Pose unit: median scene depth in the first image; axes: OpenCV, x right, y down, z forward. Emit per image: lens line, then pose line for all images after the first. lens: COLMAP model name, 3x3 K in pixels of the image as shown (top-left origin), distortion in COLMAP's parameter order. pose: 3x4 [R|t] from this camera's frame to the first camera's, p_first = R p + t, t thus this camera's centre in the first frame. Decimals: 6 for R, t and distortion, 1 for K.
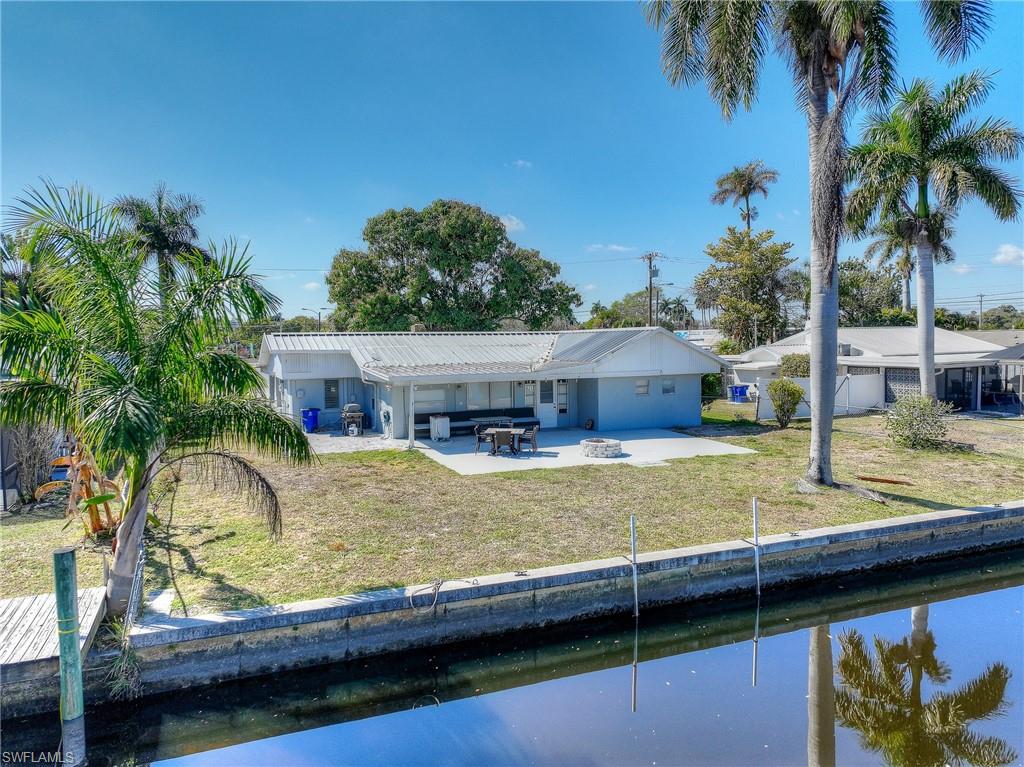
lens RADIAL K [[735.2, 0, 512.0], [0, 735.2, 383.5], [0, 0, 1]] dist [0.027782, 0.001266]
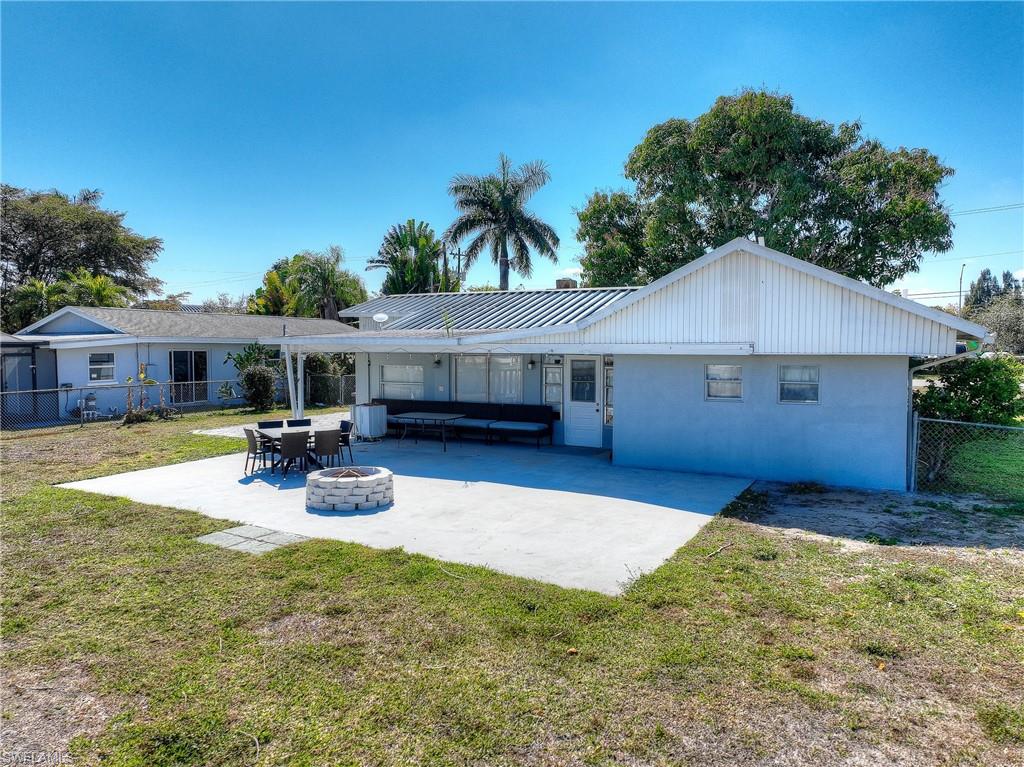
lens RADIAL K [[735.2, 0, 512.0], [0, 735.2, 383.5], [0, 0, 1]] dist [0.027782, 0.001266]
pose [[0.659332, 0.059362, -0.749505, 0.436730], [-0.056334, 0.997977, 0.029486, 0.000147], [0.749739, 0.022782, 0.661342, 0.597341]]
